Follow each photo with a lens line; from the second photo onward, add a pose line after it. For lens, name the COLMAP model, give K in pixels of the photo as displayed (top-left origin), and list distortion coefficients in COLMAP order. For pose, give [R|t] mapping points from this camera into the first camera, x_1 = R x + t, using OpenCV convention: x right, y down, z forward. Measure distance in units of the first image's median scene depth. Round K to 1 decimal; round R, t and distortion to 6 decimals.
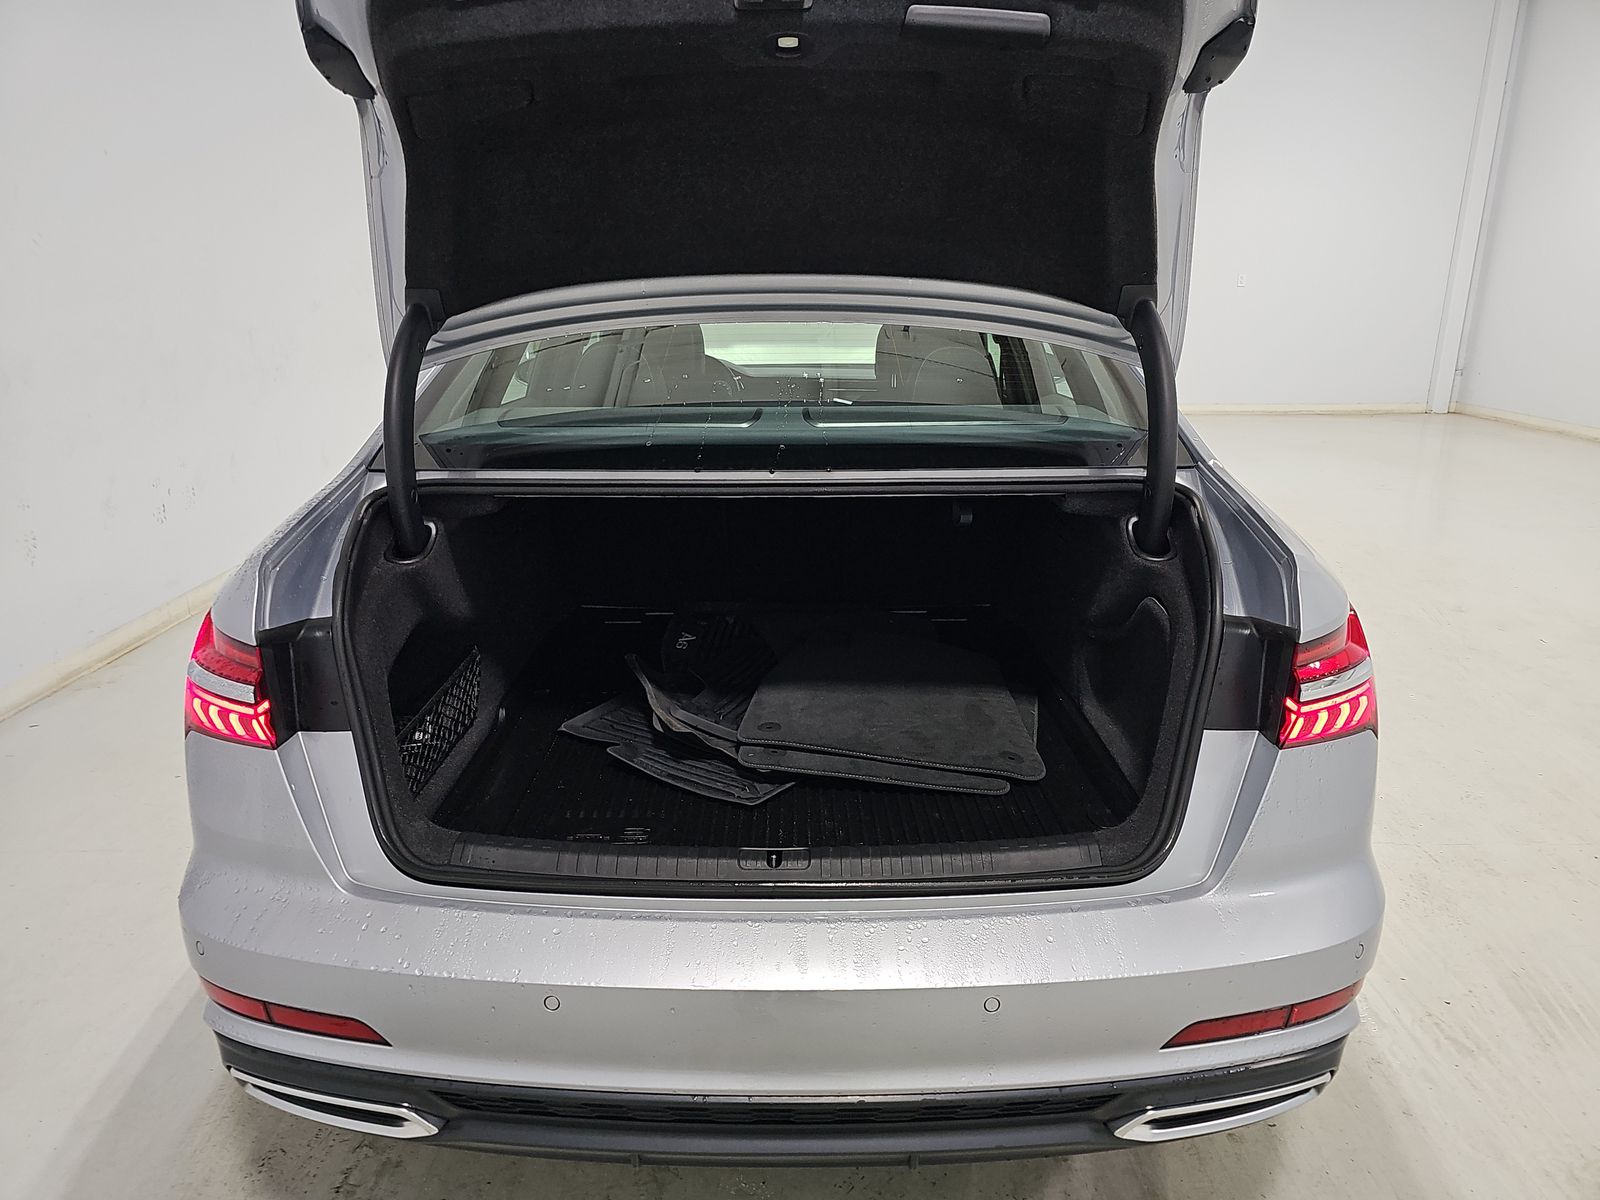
lens RADIAL K [[1077.2, 0, 800.0], [0, 1077.2, 600.0], [0, 0, 1]] dist [0.003798, -0.003515]
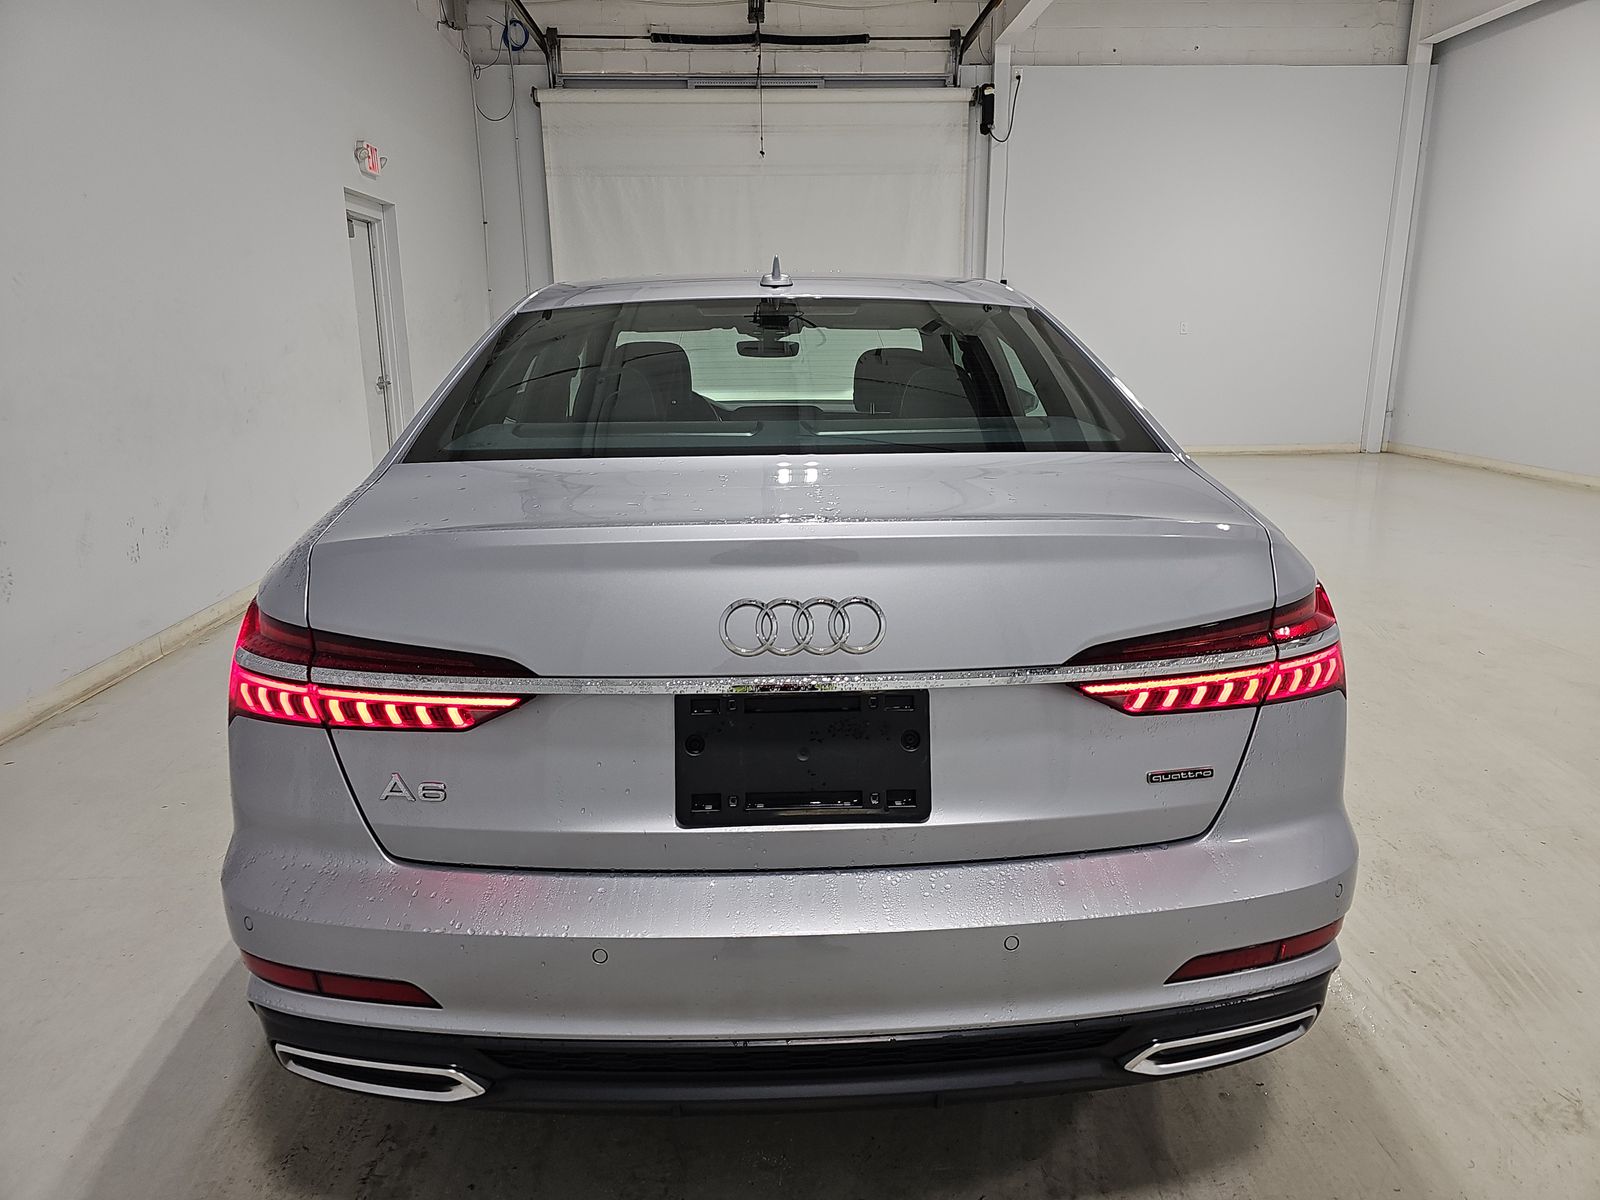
lens RADIAL K [[1079.4, 0, 810.6], [0, 1079.4, 606.8], [0, 0, 1]] dist [0.004018, -0.000118]
pose [[0.998440, -0.016886, 0.053212, -0.067129], [0.019259, 0.998828, -0.044393, 0.074843], [-0.052400, 0.045349, 0.997596, -0.075064]]
